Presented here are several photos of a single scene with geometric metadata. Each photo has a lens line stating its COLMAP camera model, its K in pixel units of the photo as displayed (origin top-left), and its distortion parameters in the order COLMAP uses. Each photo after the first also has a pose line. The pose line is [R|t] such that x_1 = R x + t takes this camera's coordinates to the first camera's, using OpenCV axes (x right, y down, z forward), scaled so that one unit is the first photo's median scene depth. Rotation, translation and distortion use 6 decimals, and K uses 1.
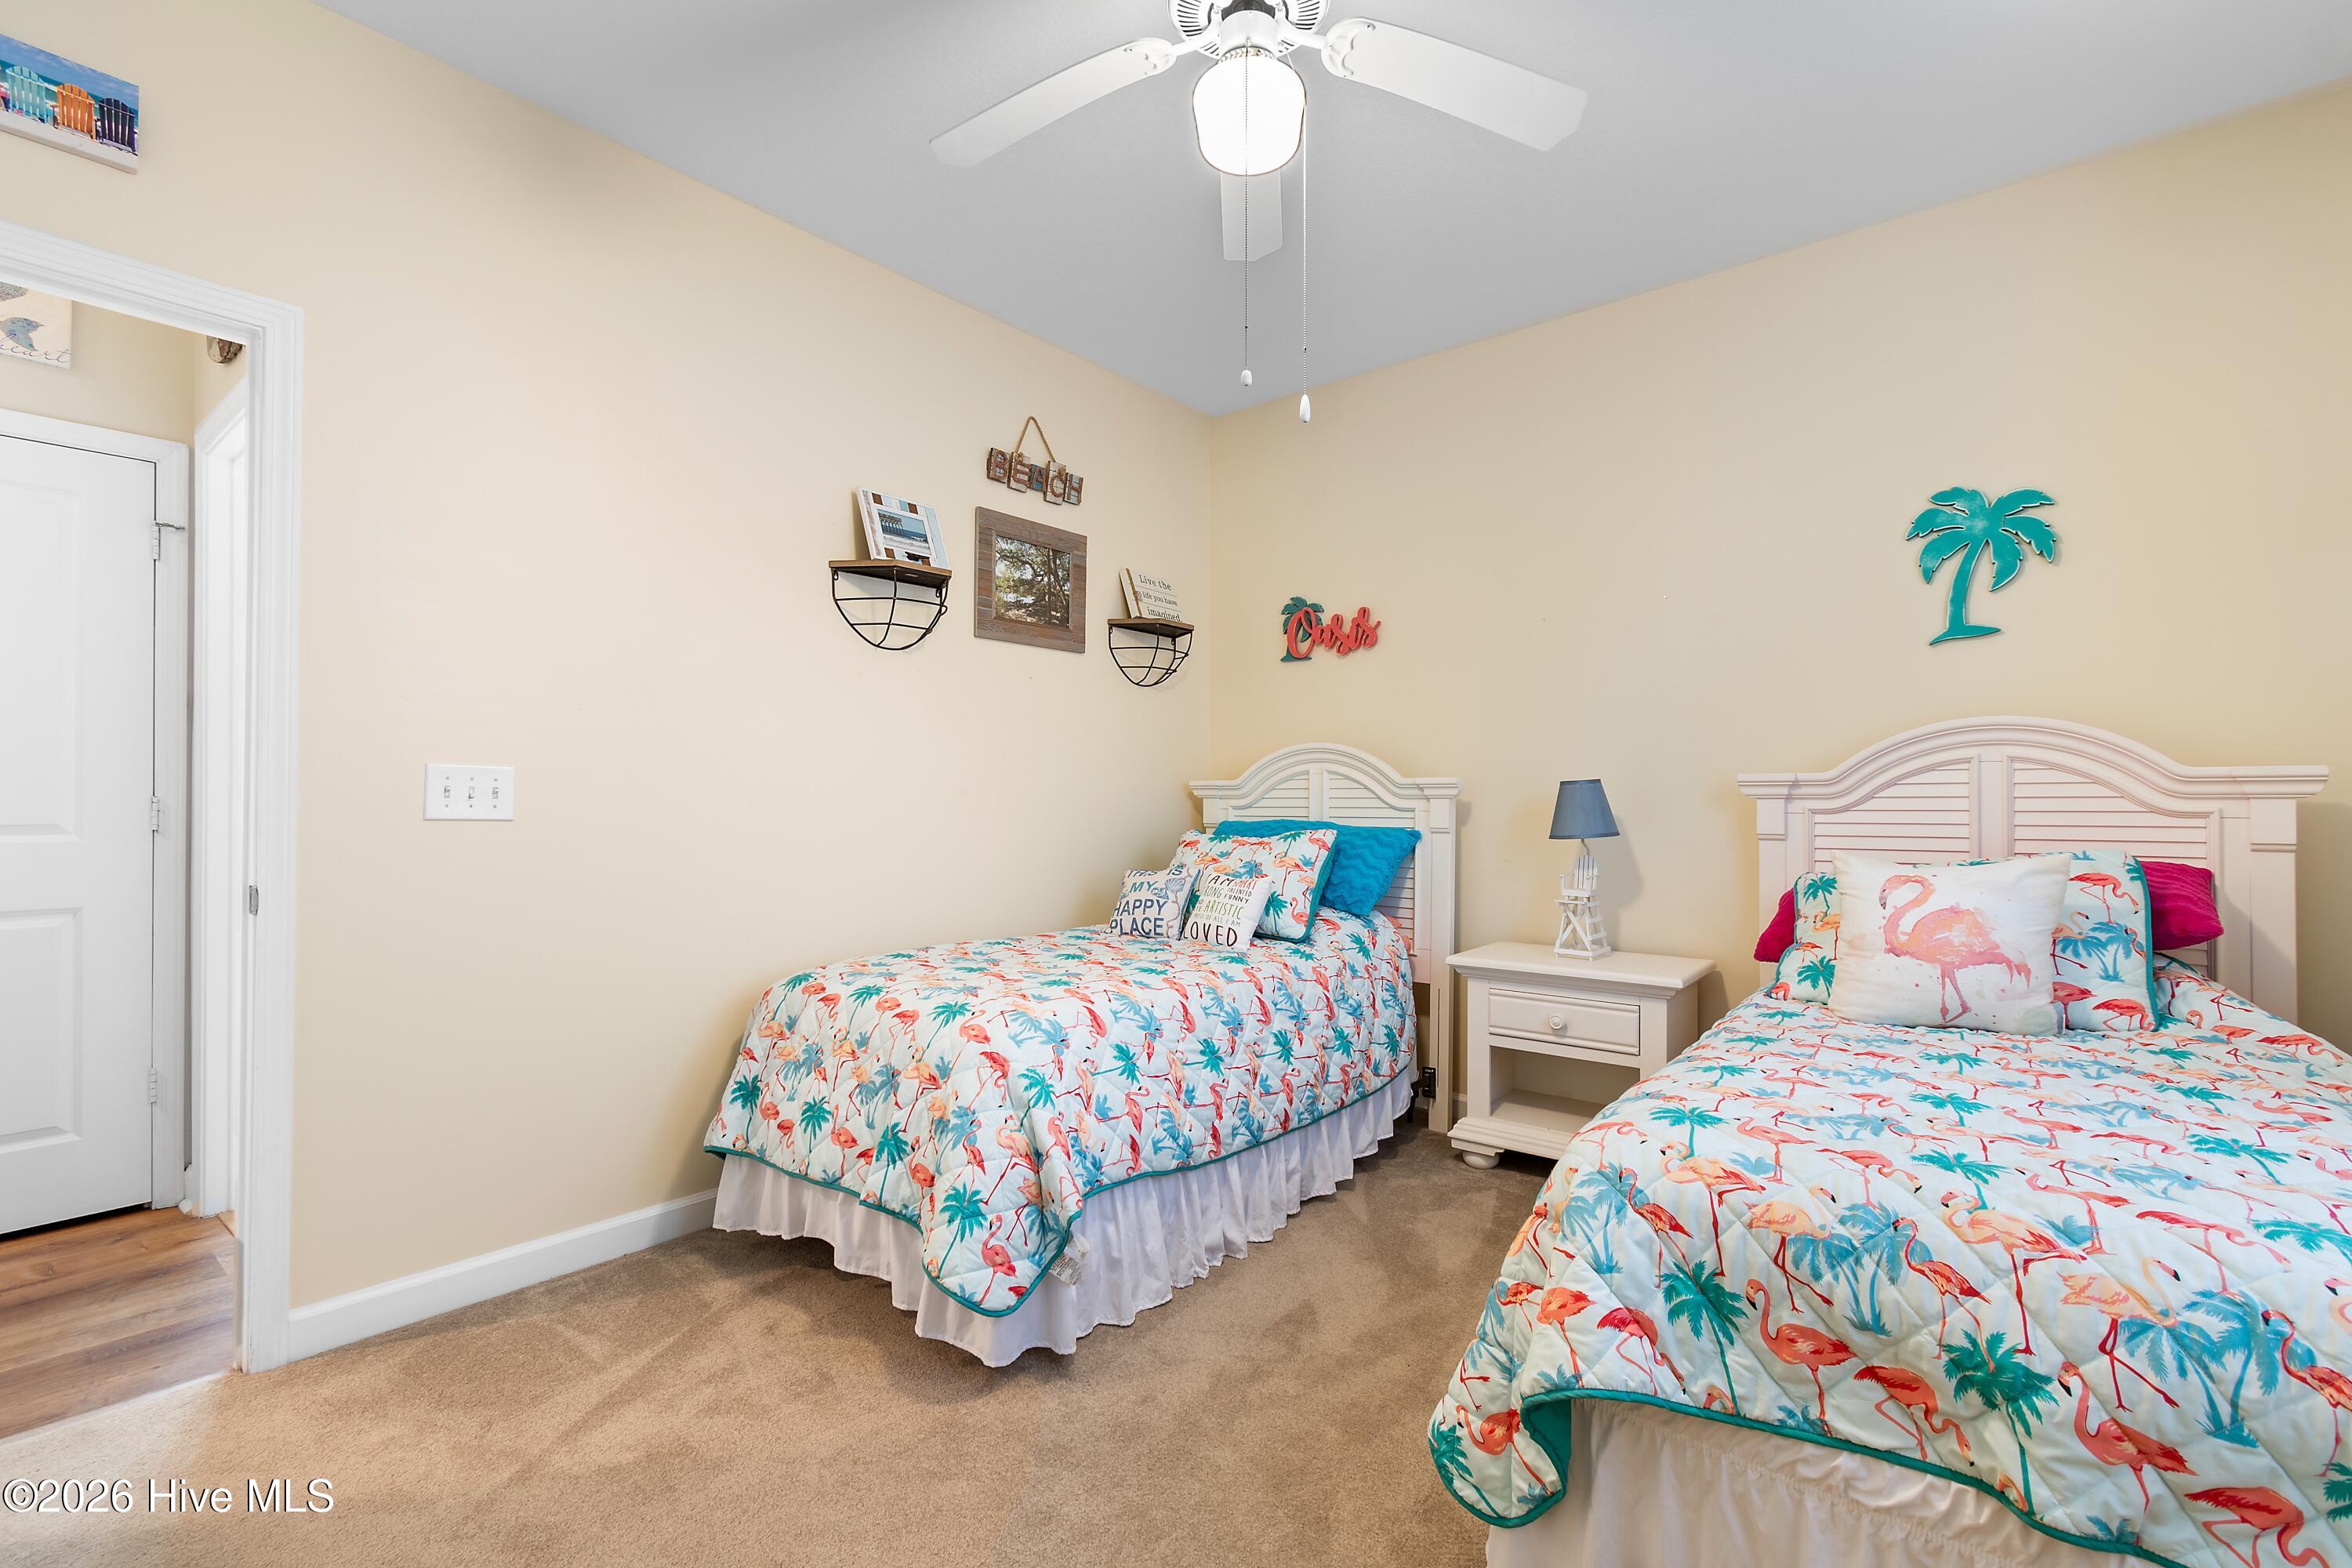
lens RADIAL K [[1037.8, 0, 1190.1], [0, 1037.8, 789.2], [0, 0, 1]] dist [0.000848, 0.000162]
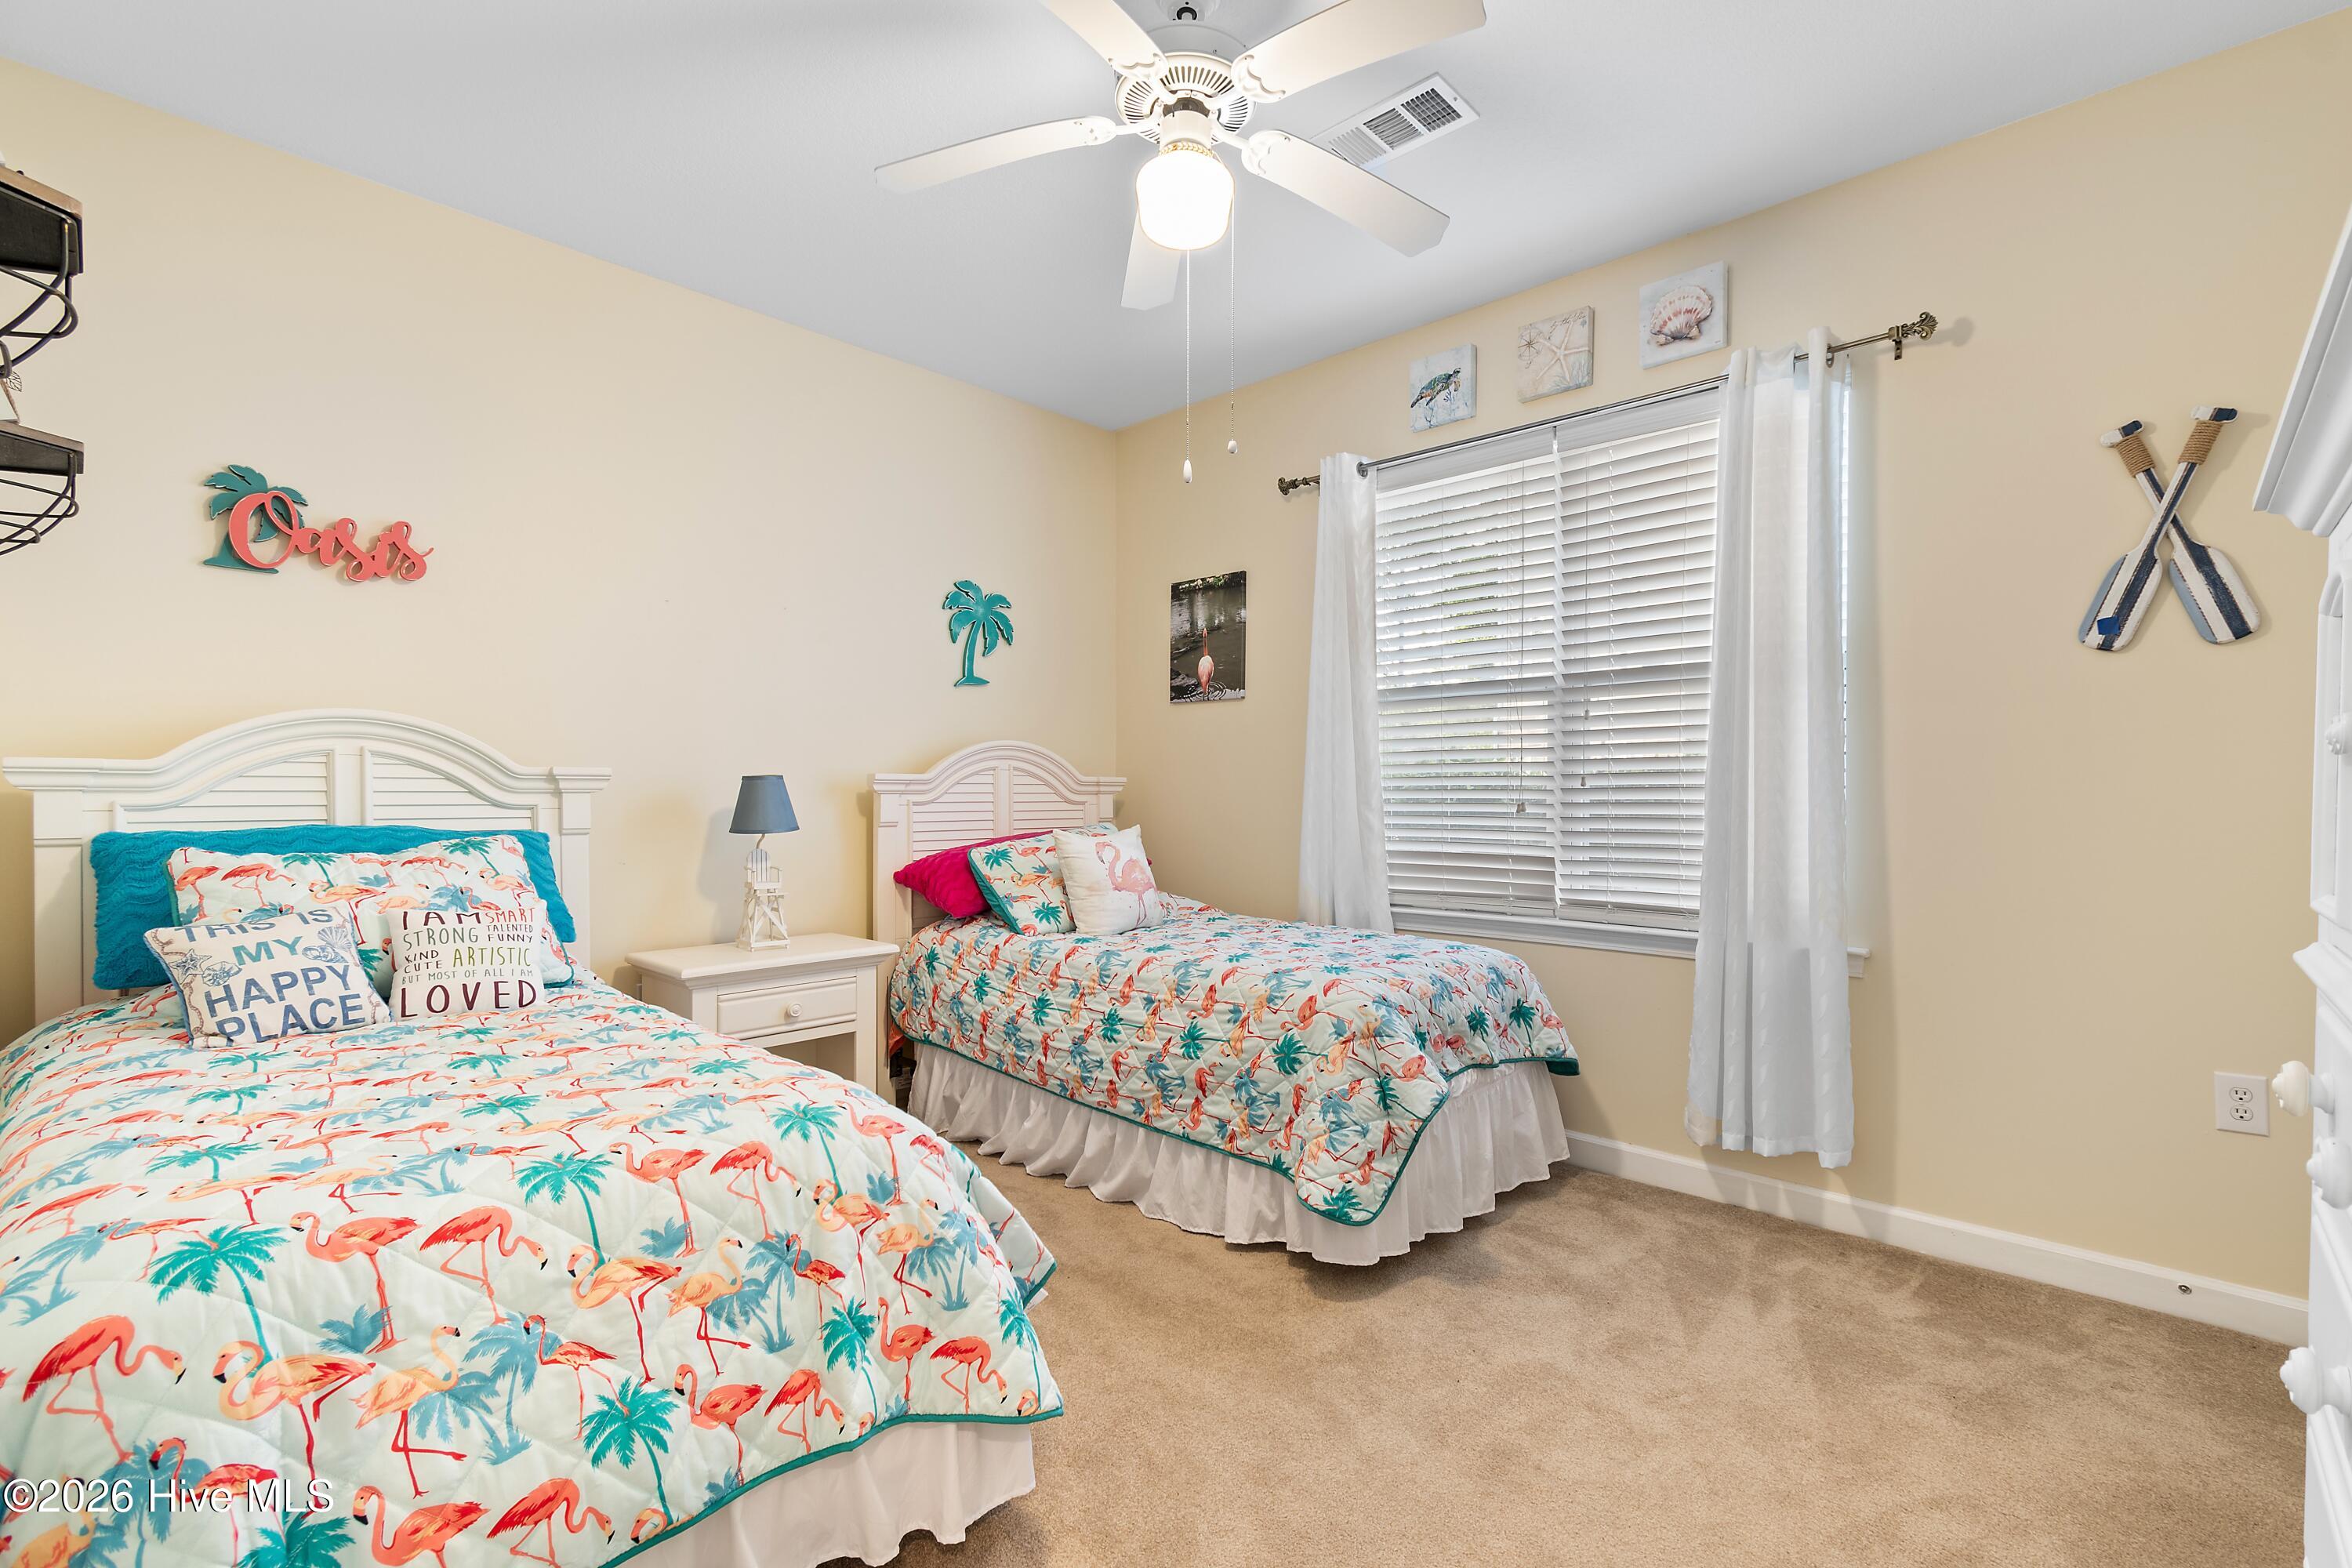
lens RADIAL K [[1044.7, 0, 1179.3], [0, 1044.7, 798.6], [0, 0, 1]] dist [-0.000253, -0.000001]
pose [[0.083504, -0.004355, 0.996498, -0.701228], [-0.011219, 0.999923, 0.005310, 0.004530], [-0.996444, -0.011624, 0.083449, 0.576360]]
